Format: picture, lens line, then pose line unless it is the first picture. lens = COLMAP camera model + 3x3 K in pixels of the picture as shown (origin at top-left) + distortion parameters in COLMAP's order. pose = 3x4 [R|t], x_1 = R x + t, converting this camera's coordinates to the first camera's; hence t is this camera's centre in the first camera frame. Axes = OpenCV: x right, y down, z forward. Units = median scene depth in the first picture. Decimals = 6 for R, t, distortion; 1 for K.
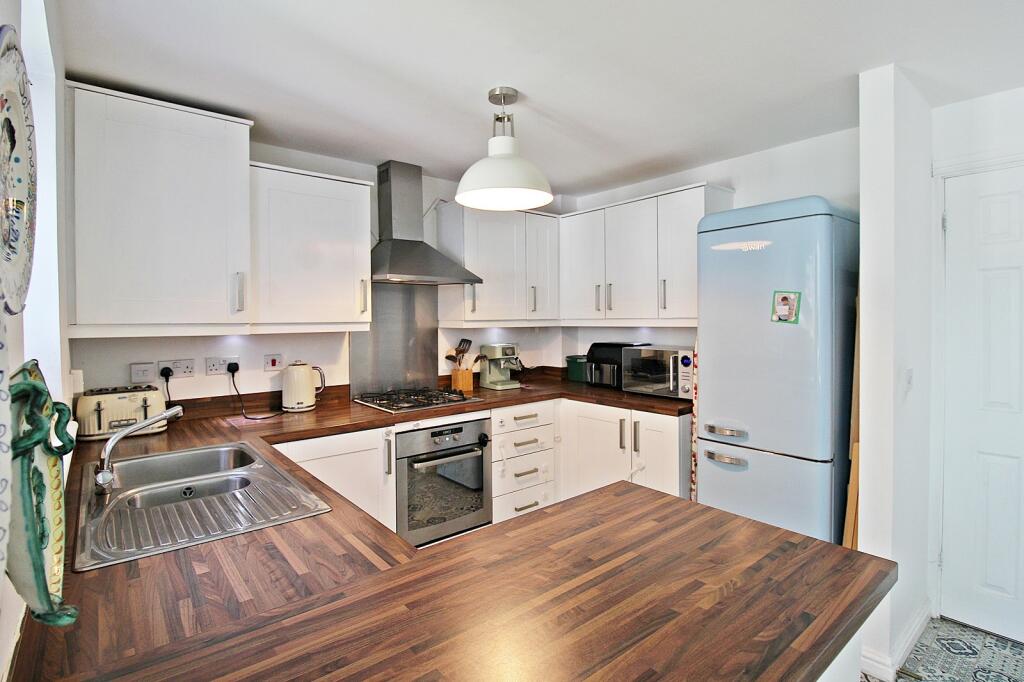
lens RADIAL K [[506.4, 0, 515.4], [0, 506.4, 332.4], [0, 0, 1]] dist [-0.015840, -0.001359]
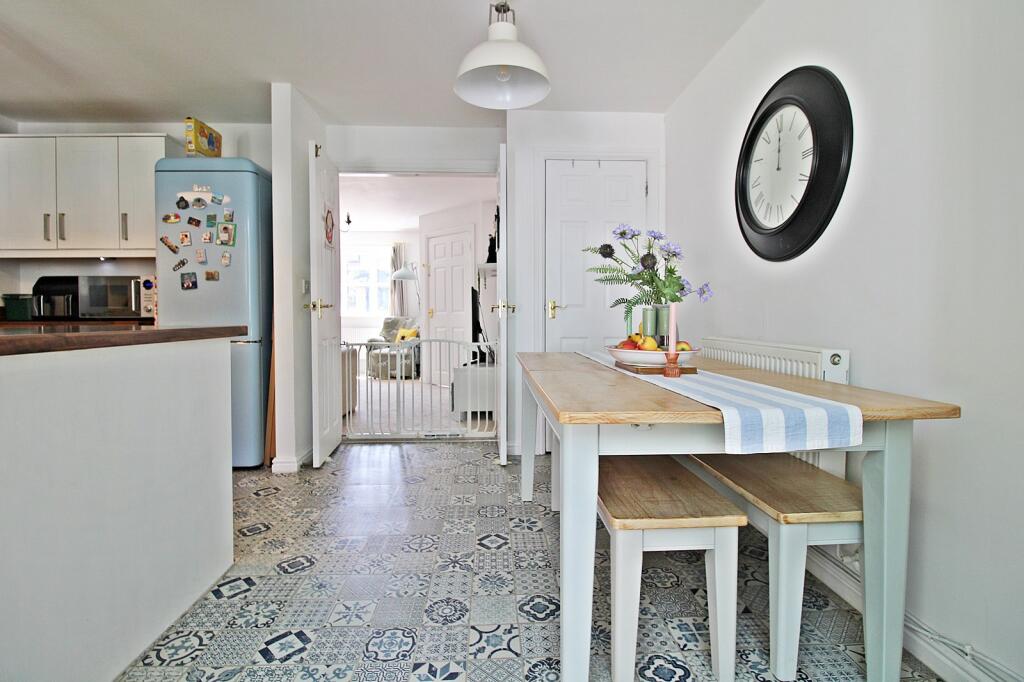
lens RADIAL K [[506.4, 0, 515.4], [0, 506.4, 332.4], [0, 0, 1]] dist [-0.015840, -0.001359]
pose [[0.612547, -0.011043, 0.790357, -0.057493], [0.015218, 0.999882, 0.002176, 0.184671], [-0.790288, 0.010695, 0.612643, -0.380030]]
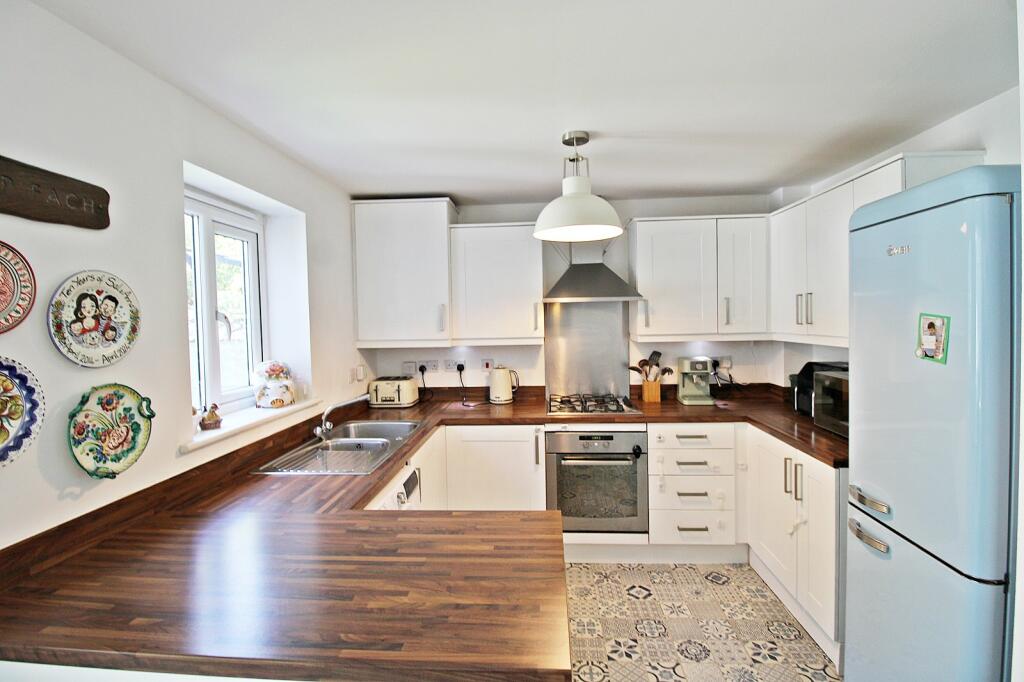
lens RADIAL K [[479.6, 0, 513.3], [0, 479.6, 334.0], [0, 0, 1]] dist [-0.014203, -0.000666]
pose [[0.721720, 0.019542, -0.691909, 0.463819], [-0.005505, 0.999732, 0.022495, -0.054156], [0.692163, -0.012426, 0.721634, 0.123568]]
